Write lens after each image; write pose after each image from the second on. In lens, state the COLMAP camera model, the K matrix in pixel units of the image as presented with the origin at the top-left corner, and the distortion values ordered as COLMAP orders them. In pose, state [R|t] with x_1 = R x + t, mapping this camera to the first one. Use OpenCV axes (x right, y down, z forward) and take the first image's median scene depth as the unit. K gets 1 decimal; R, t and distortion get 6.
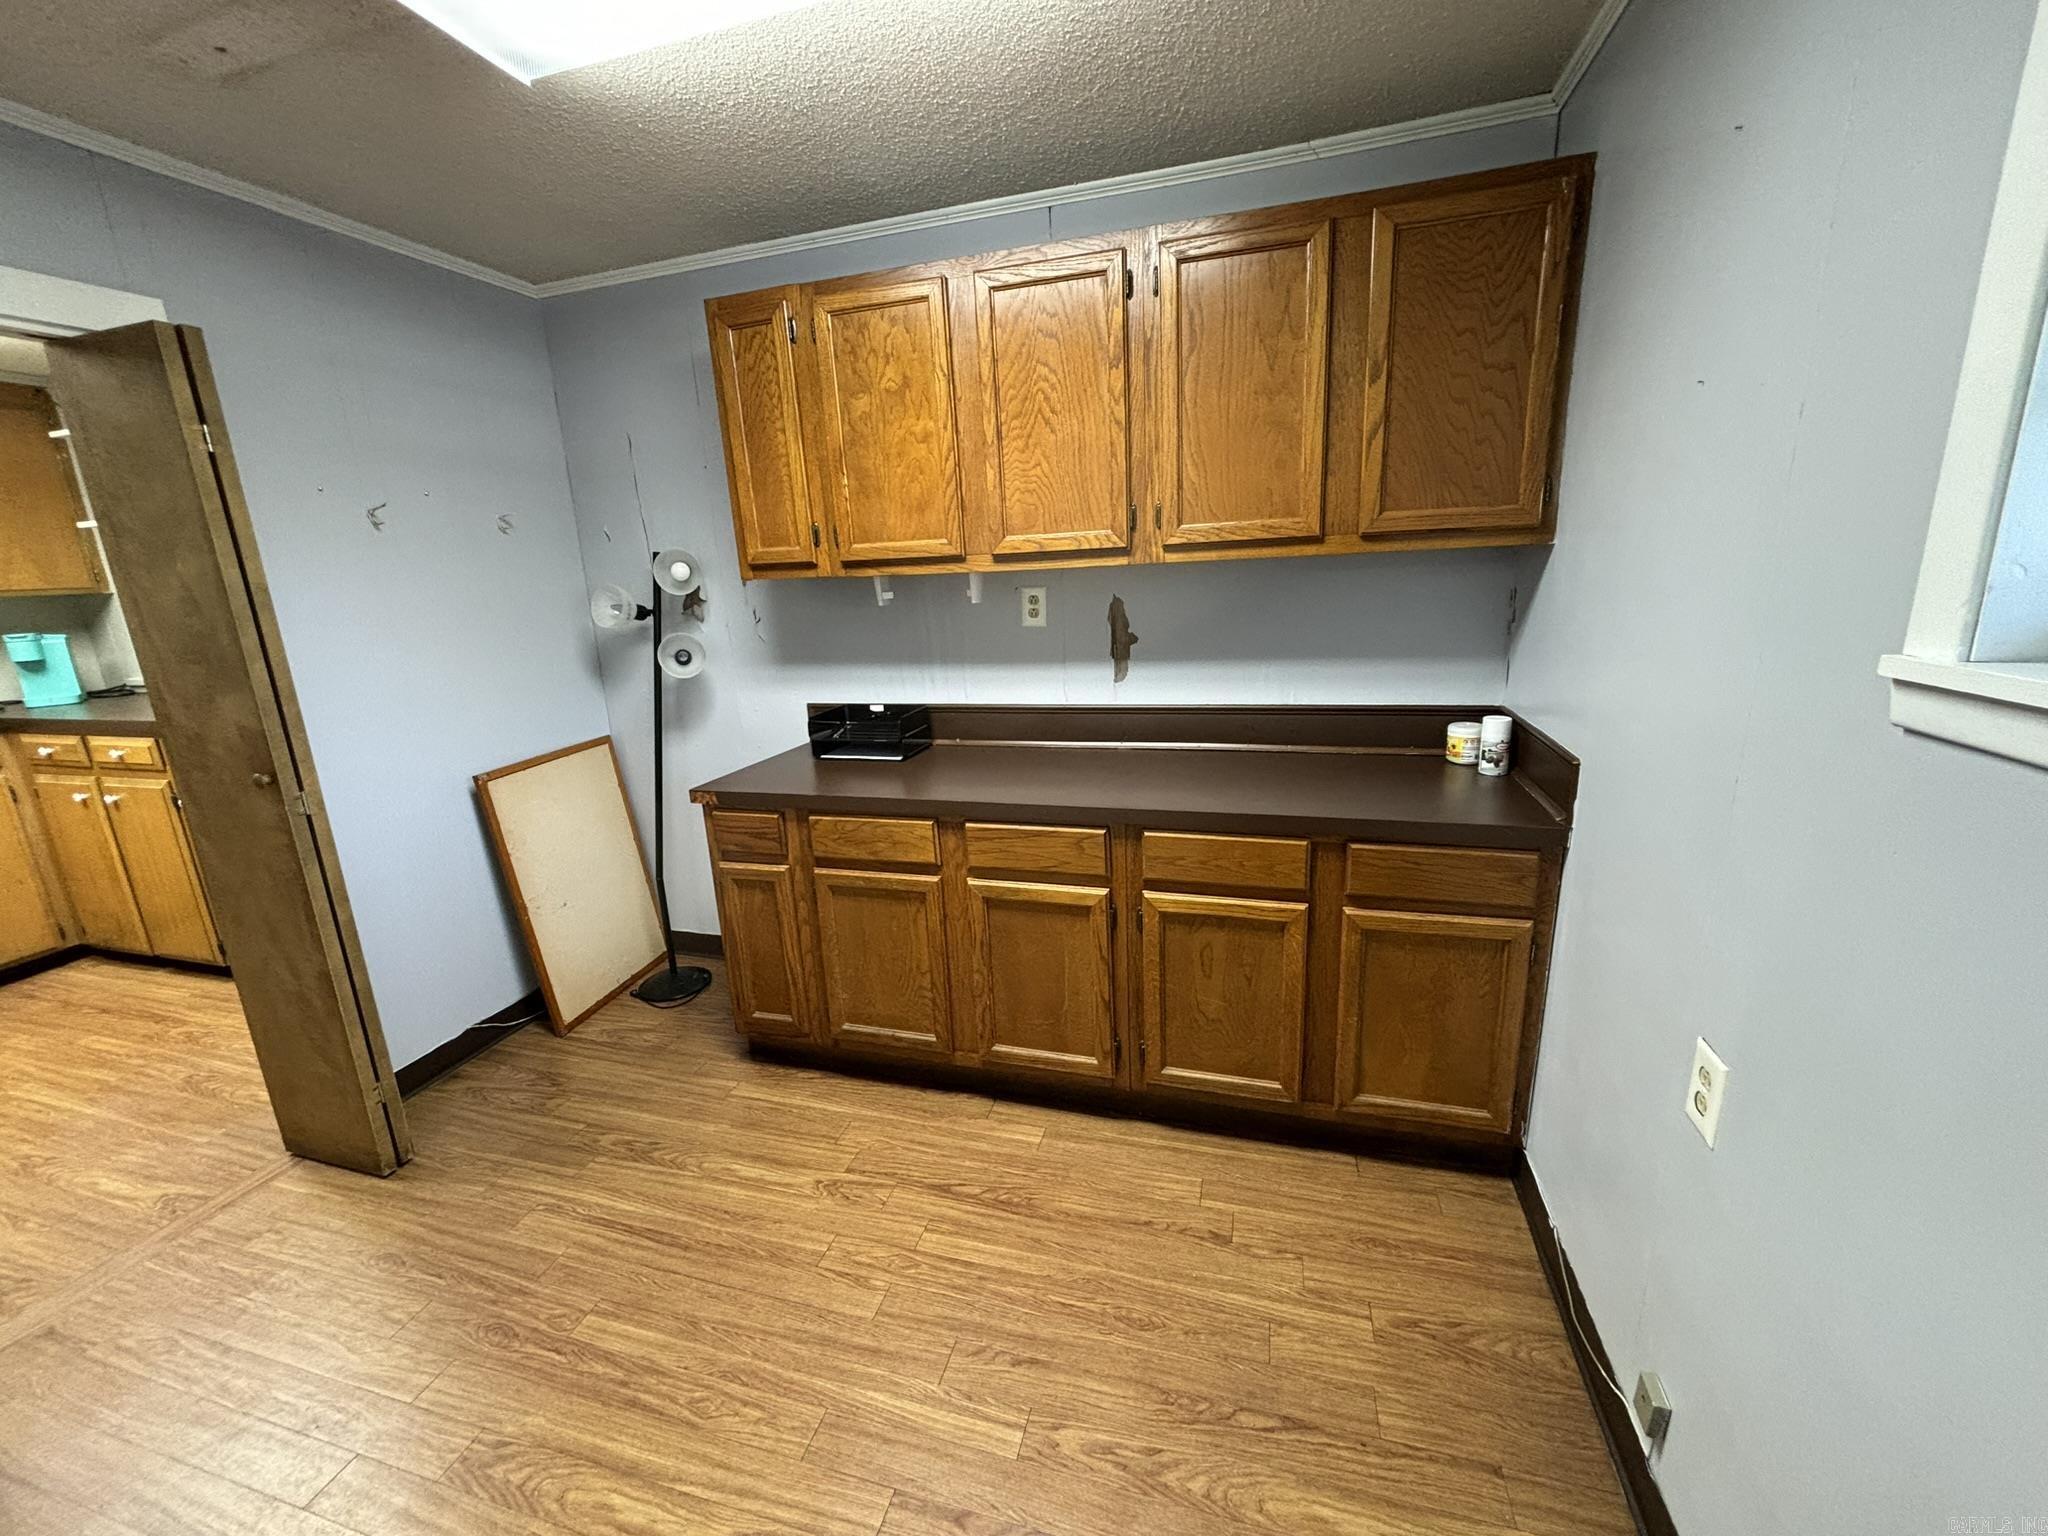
lens RADIAL K [[817.8, 0, 1023.5], [0, 817.8, 766.0], [0, 0, 1]] dist [0.011134, -0.005314]
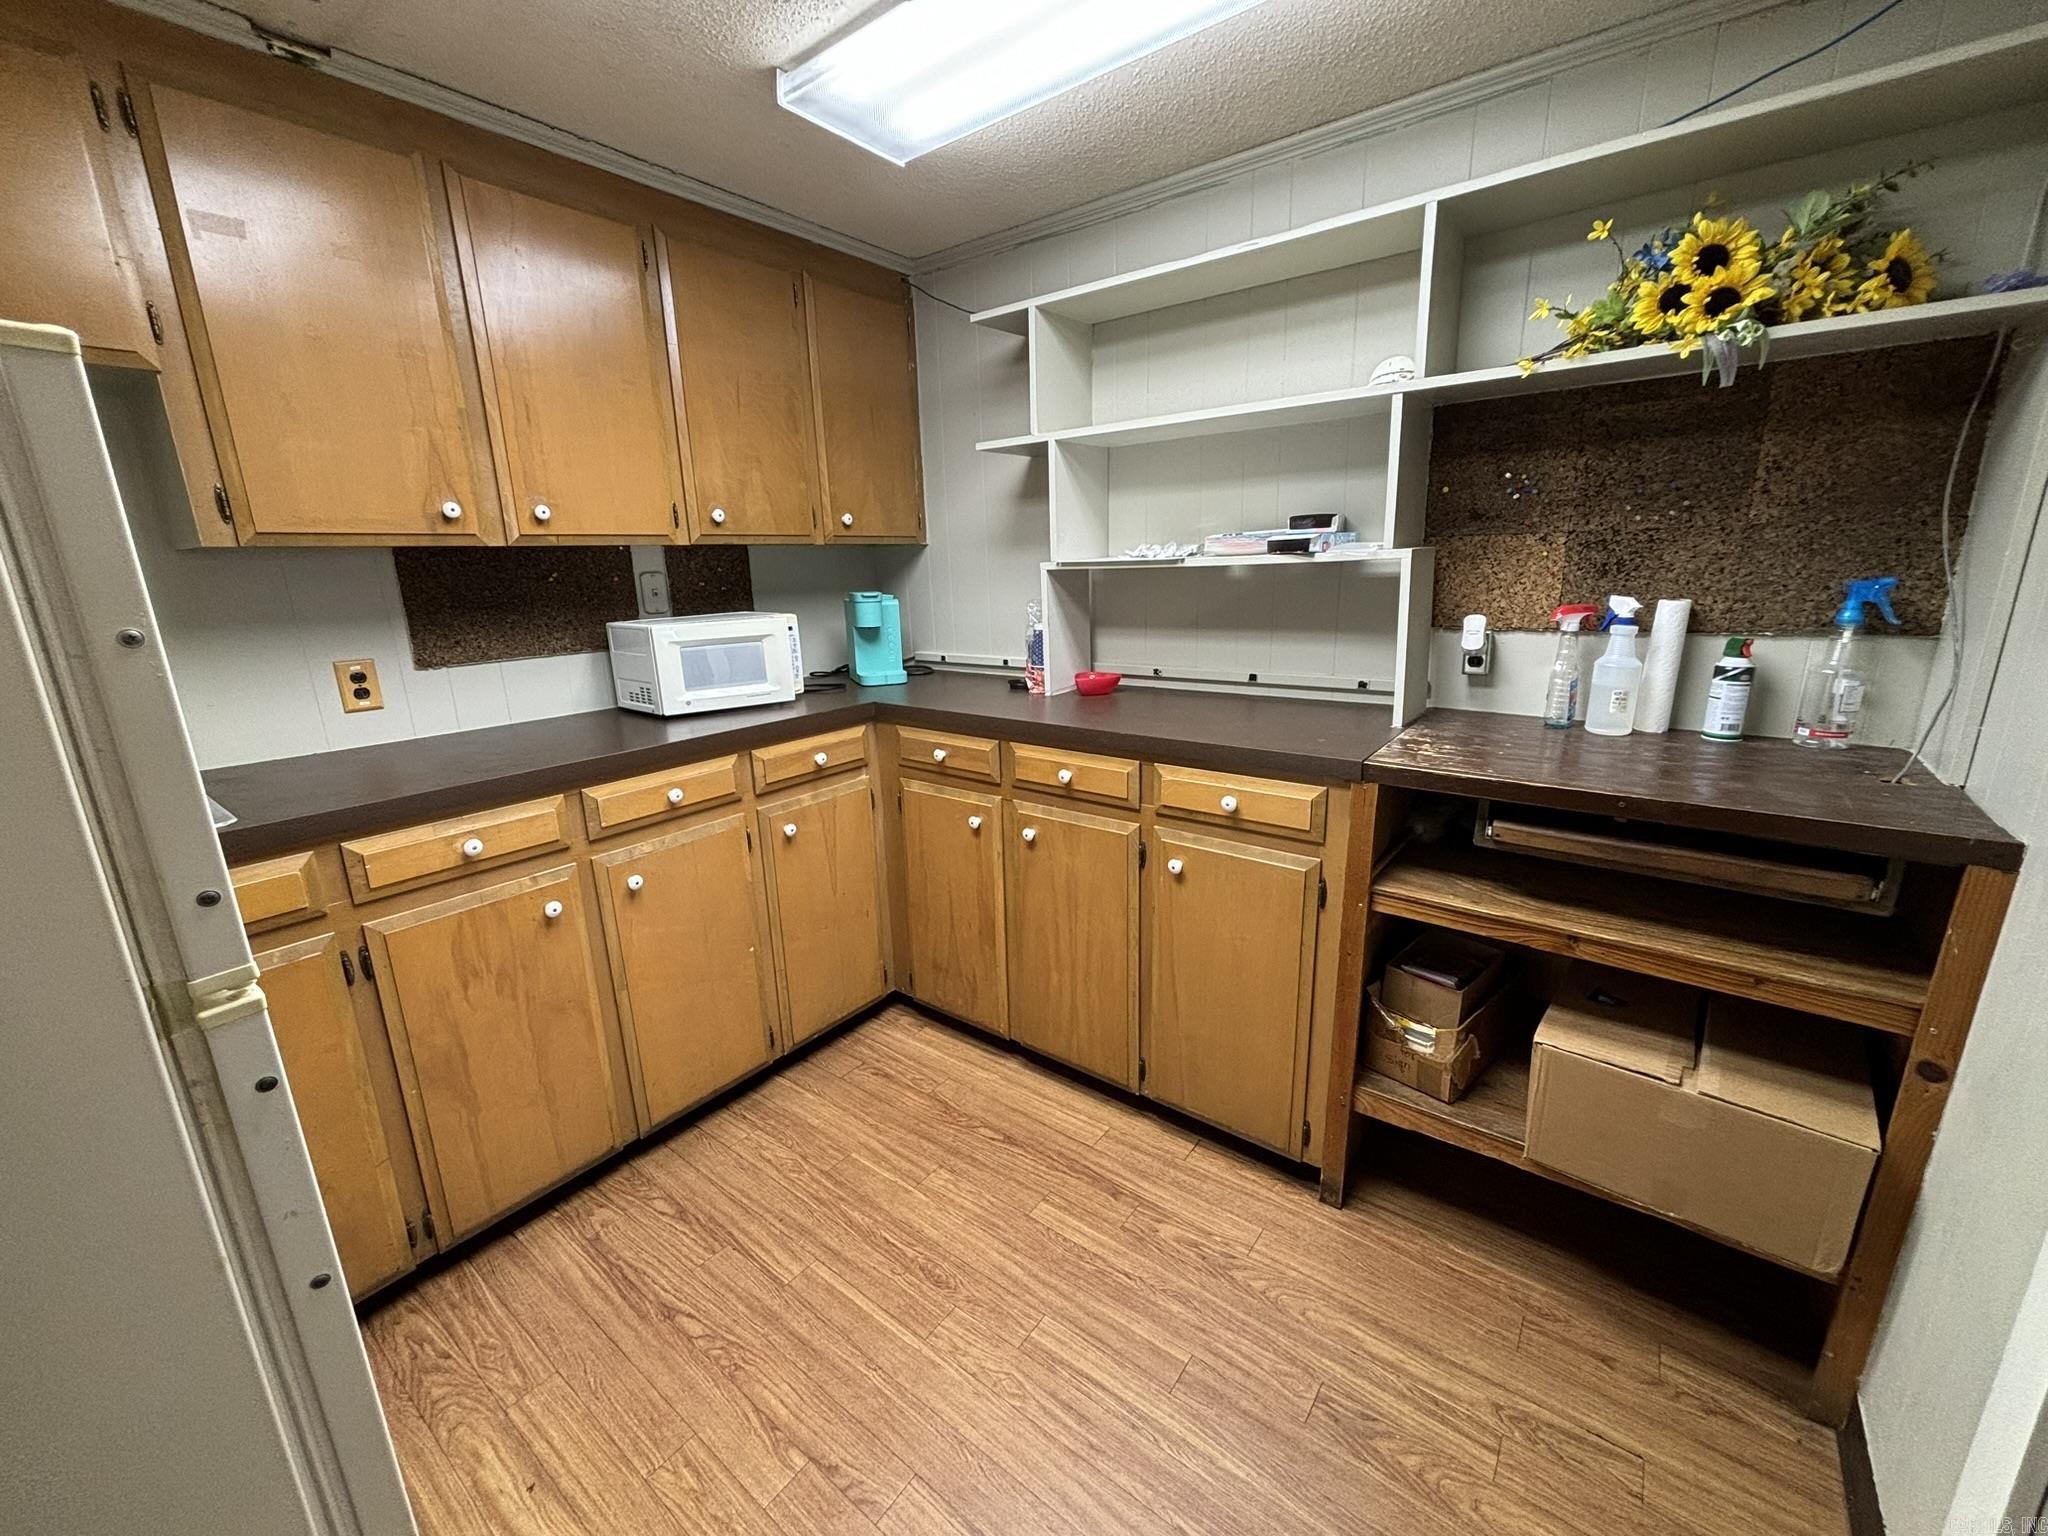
lens RADIAL K [[829.5, 0, 1020.4], [0, 829.5, 765.6], [0, 0, 1]] dist [0.003174, 0.000991]
pose [[0.935359, 0.107904, -0.336837, -0.871486], [-0.099875, 0.994150, 0.041129, -0.045358], [0.339305, -0.004829, 0.940664, 0.328699]]
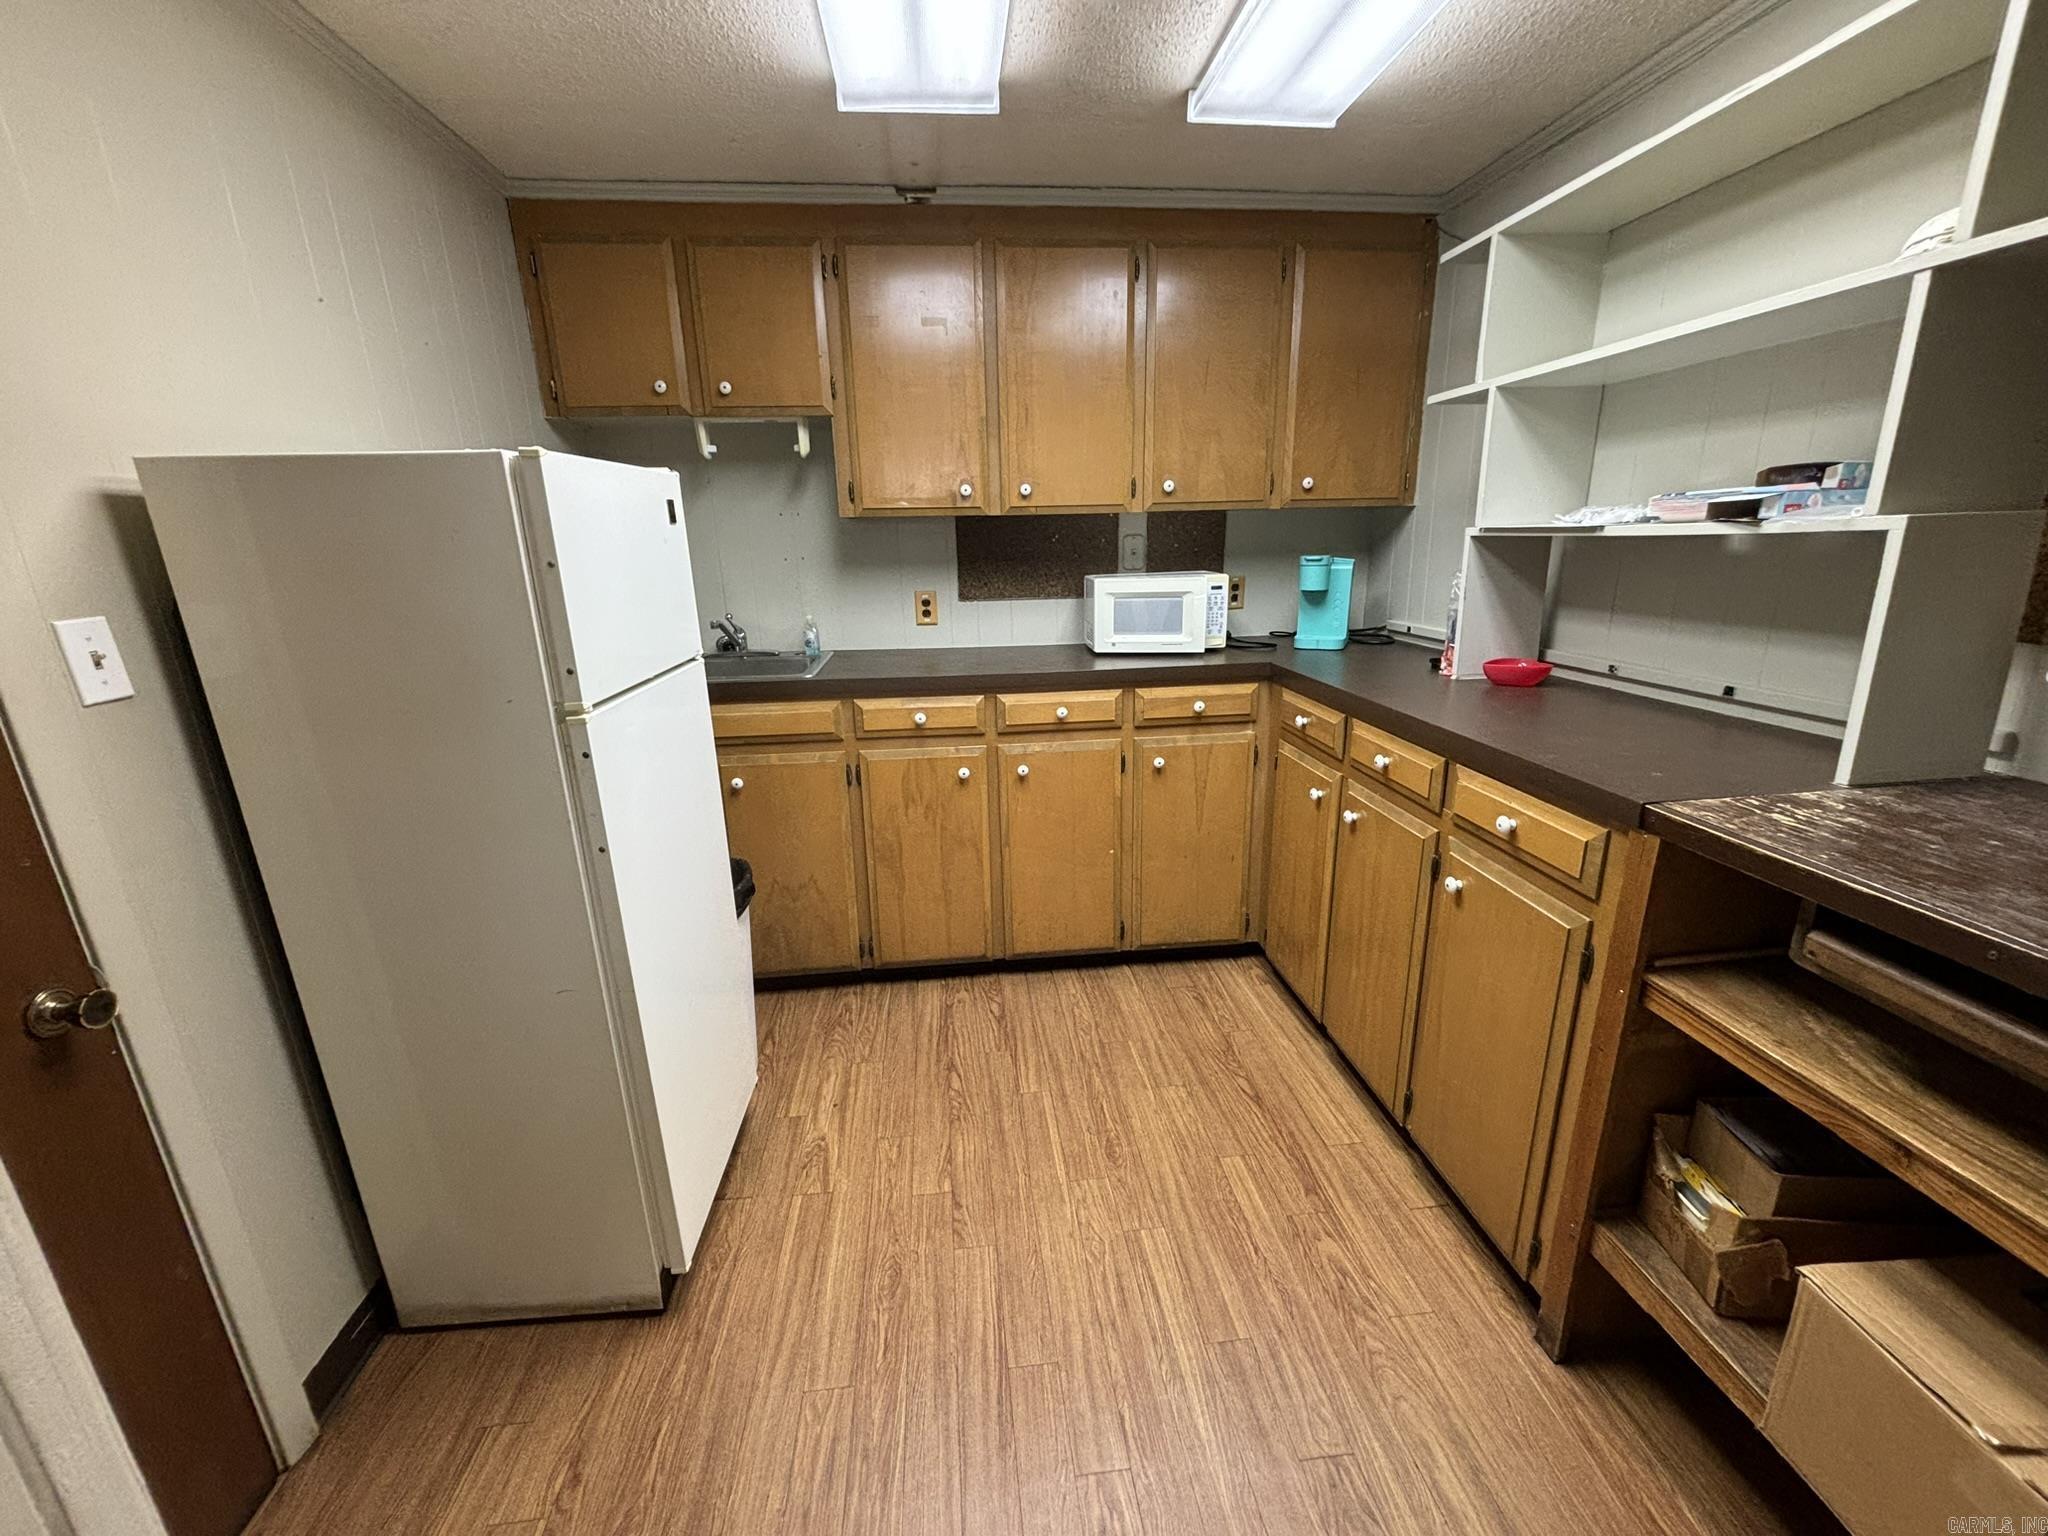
lens RADIAL K [[817.8, 0, 1023.5], [0, 817.8, 766.0], [0, 0, 1]] dist [0.011134, -0.005314]
pose [[0.391657, 0.287294, -0.874109, -0.631507], [-0.214674, 0.952317, 0.216811, -0.085148], [0.894718, 0.102733, 0.434656, 0.459475]]
